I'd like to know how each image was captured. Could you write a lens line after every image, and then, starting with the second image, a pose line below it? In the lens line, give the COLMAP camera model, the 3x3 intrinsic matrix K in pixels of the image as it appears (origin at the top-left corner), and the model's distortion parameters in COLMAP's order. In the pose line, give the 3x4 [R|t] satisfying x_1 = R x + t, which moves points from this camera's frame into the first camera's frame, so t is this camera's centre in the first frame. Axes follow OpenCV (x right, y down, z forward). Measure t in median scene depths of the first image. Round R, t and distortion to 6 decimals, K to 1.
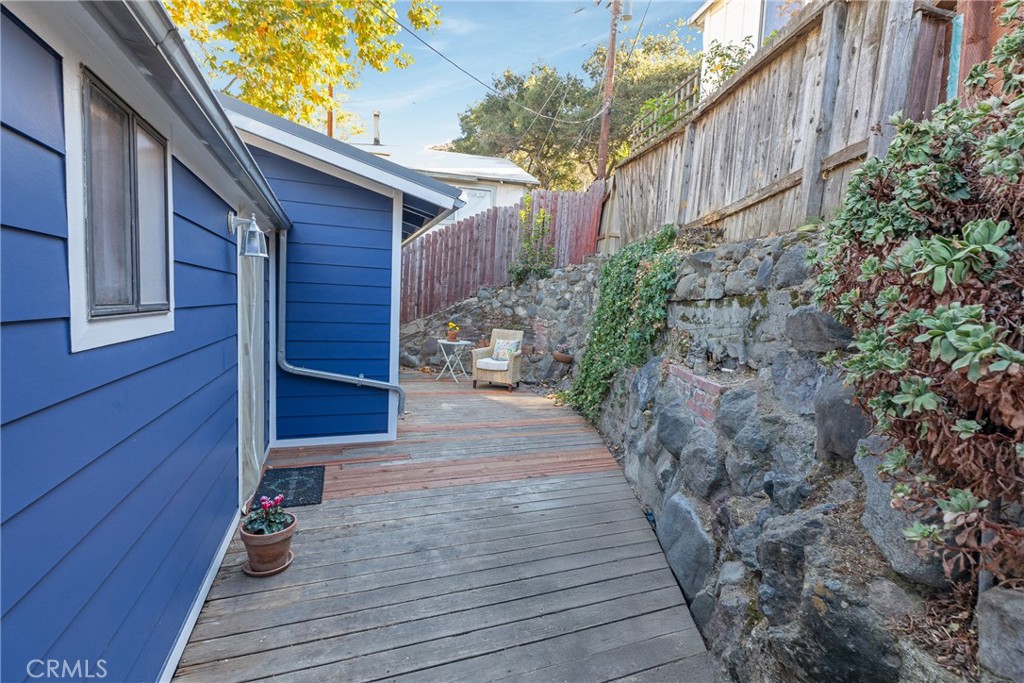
lens RADIAL K [[470.1, 0, 512.3], [0, 470.1, 341.7], [0, 0, 1]] dist [0.002381, 0.000180]
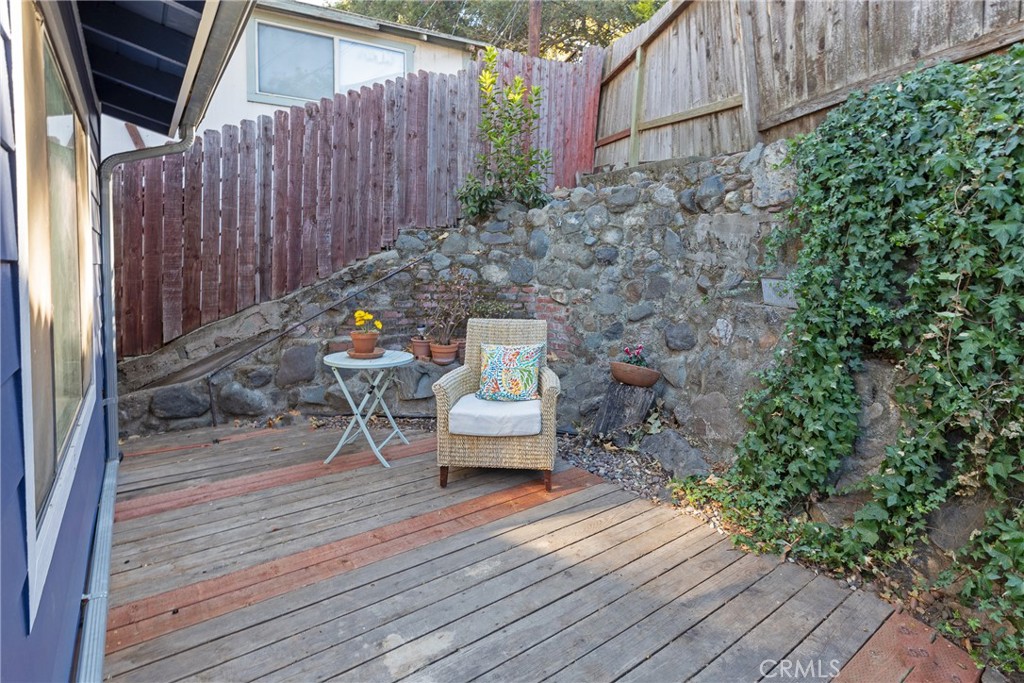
lens RADIAL K [[513.7, 0, 536.9], [0, 513.7, 279.7], [0, 0, 1]] dist [0.001735, 0.000143]
pose [[0.955676, -0.050240, 0.290102, -0.094595], [0.064729, 0.997078, -0.040560, -0.033087], [-0.287217, 0.057540, 0.956136, 0.462805]]
